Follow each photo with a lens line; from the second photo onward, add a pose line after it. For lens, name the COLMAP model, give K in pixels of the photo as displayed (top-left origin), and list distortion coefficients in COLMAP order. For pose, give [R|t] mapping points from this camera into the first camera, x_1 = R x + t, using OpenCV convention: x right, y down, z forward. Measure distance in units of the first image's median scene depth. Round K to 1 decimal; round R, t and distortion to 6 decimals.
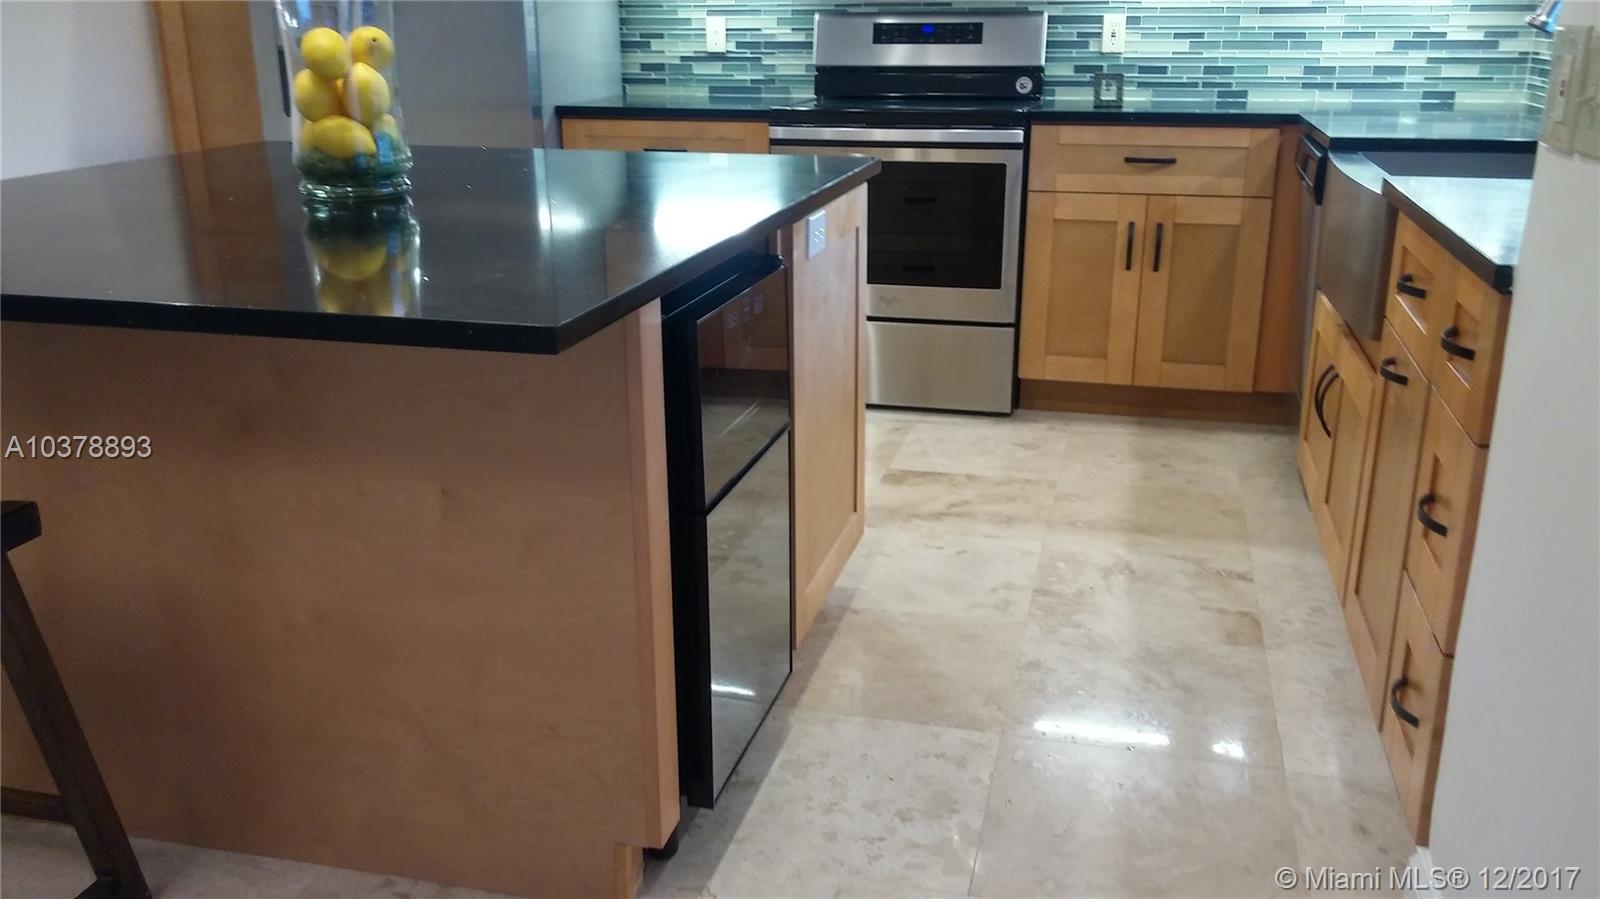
lens RADIAL K [[1371.0, 0, 798.2], [0, 1371.0, 452.2], [0, 0, 1]] dist [0.084934, -0.078216]
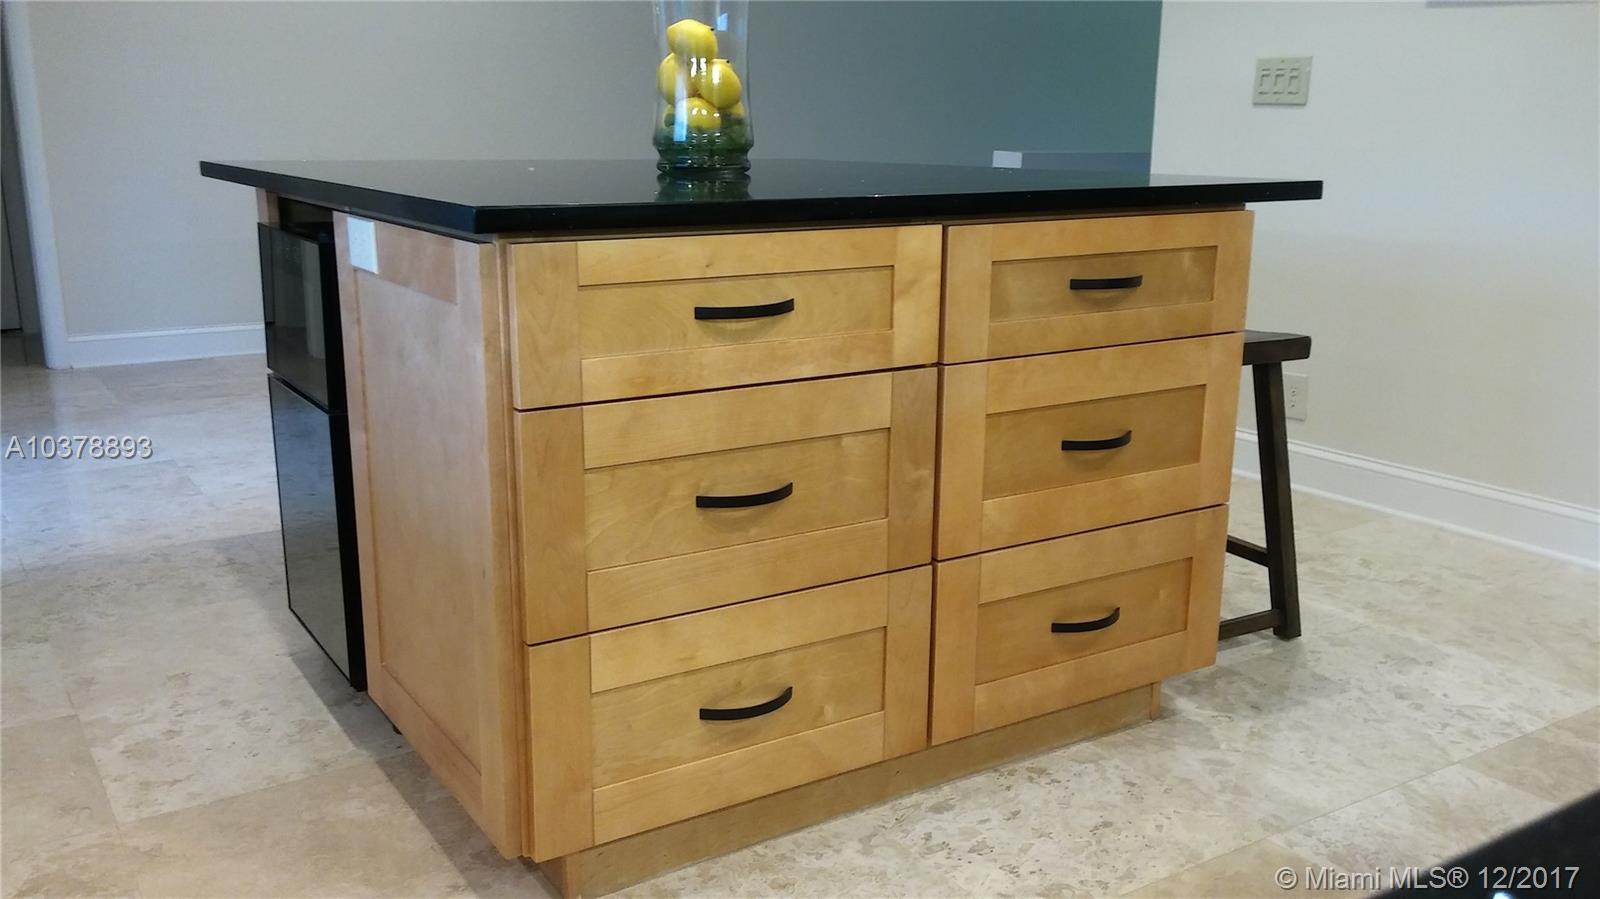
lens RADIAL K [[1371.0, 0, 788.6], [0, 1371.0, 449.3], [0, 0, 1]] dist [0.084934, -0.078216]
pose [[-0.682580, 0.171446, -0.710416, 0.246181], [-0.230202, 0.872166, 0.431664, -0.258259], [0.693608, 0.458184, -0.555856, 0.940734]]
